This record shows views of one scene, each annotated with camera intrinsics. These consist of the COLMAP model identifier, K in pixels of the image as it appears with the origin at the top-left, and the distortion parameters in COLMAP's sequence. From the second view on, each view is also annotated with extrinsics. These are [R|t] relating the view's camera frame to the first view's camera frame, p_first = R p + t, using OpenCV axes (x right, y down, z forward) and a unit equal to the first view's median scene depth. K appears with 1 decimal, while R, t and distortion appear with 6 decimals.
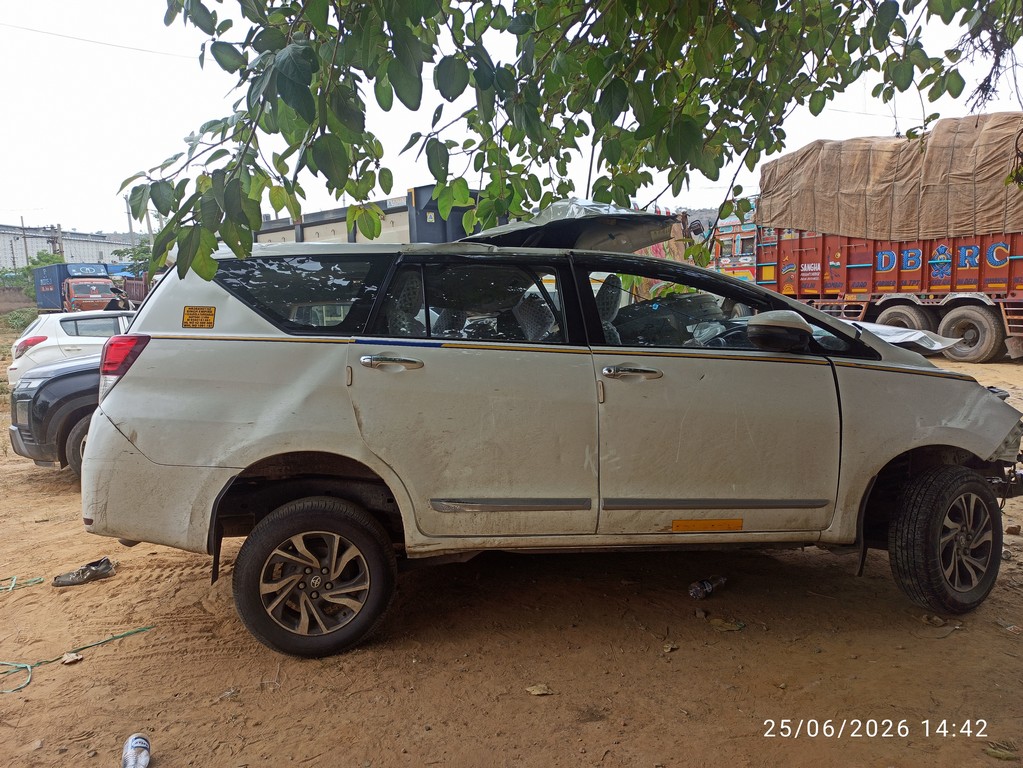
lens RADIAL K [[762.2, 0, 508.0], [0, 762.2, 385.2], [0, 0, 1]] dist [0.080738, -0.072214]
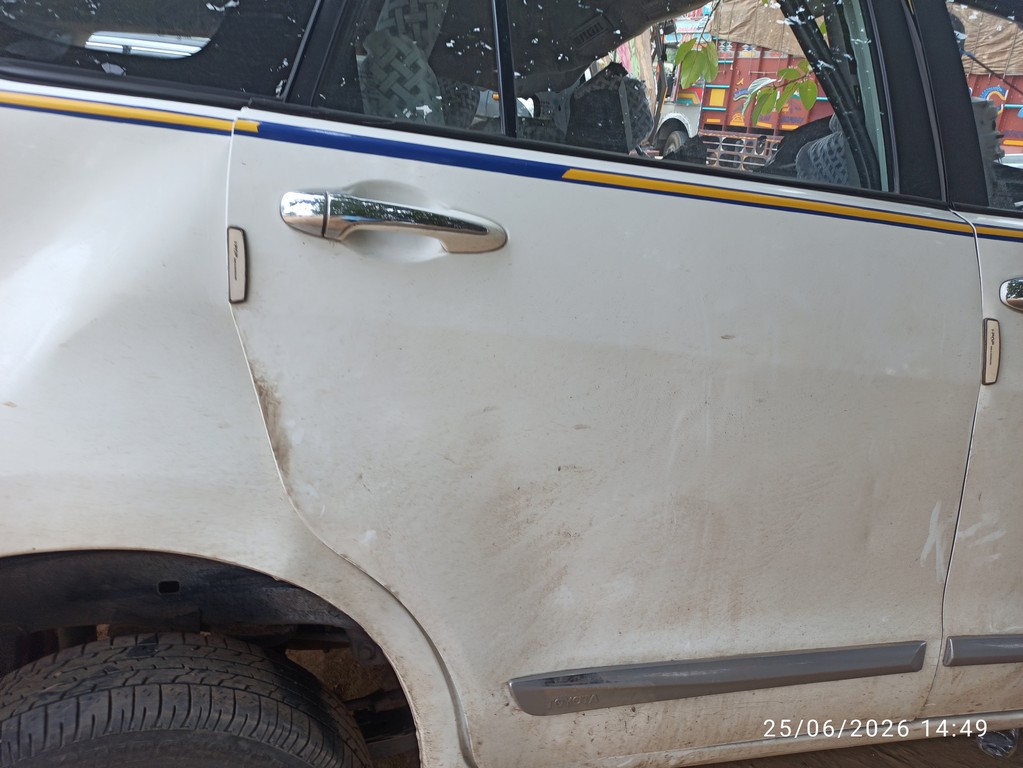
lens RADIAL K [[762.2, 0, 508.0], [0, 762.2, 385.2], [0, 0, 1]] dist [0.080738, -0.072214]
pose [[0.983899, 0.042456, 0.173612, -0.156220], [-0.081315, 0.971355, 0.223286, -0.037510], [-0.159159, -0.233808, 0.959167, 0.700215]]
